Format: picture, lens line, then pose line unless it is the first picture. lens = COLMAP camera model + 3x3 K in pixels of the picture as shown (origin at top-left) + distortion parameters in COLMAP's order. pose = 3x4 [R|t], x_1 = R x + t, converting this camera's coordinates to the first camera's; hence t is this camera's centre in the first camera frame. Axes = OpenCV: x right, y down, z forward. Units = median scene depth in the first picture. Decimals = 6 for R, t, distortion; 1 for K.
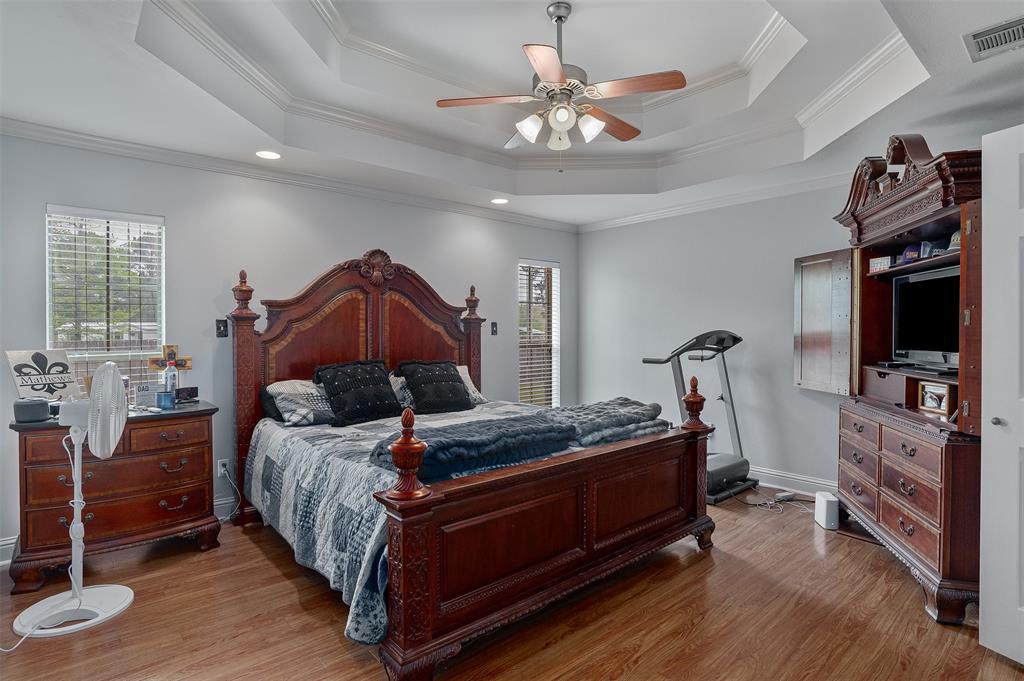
lens RADIAL K [[524.0, 0, 511.5], [0, 524.0, 338.2], [0, 0, 1]] dist [0.001546, 0.000121]
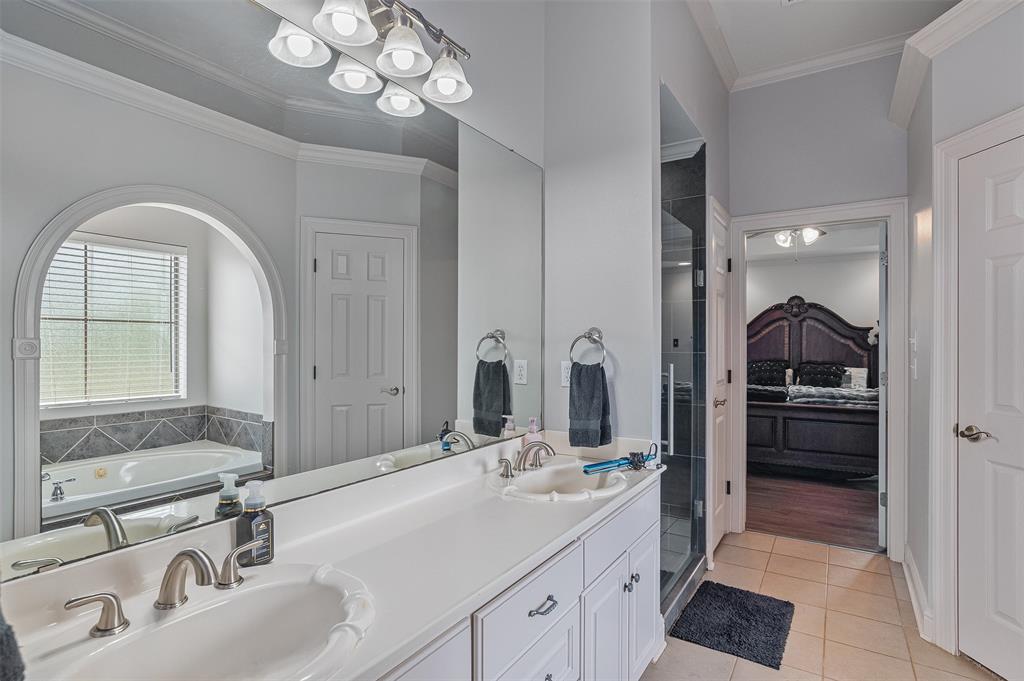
lens RADIAL K [[524.0, 0, 512.8], [0, 524.0, 342.1], [0, 0, 1]] dist [0.001546, 0.000121]
pose [[0.288537, 0.001010, -0.957468, 1.106575], [-0.017154, 0.999844, -0.004115, 0.003420], [0.957315, 0.017612, 0.288510, -0.361189]]
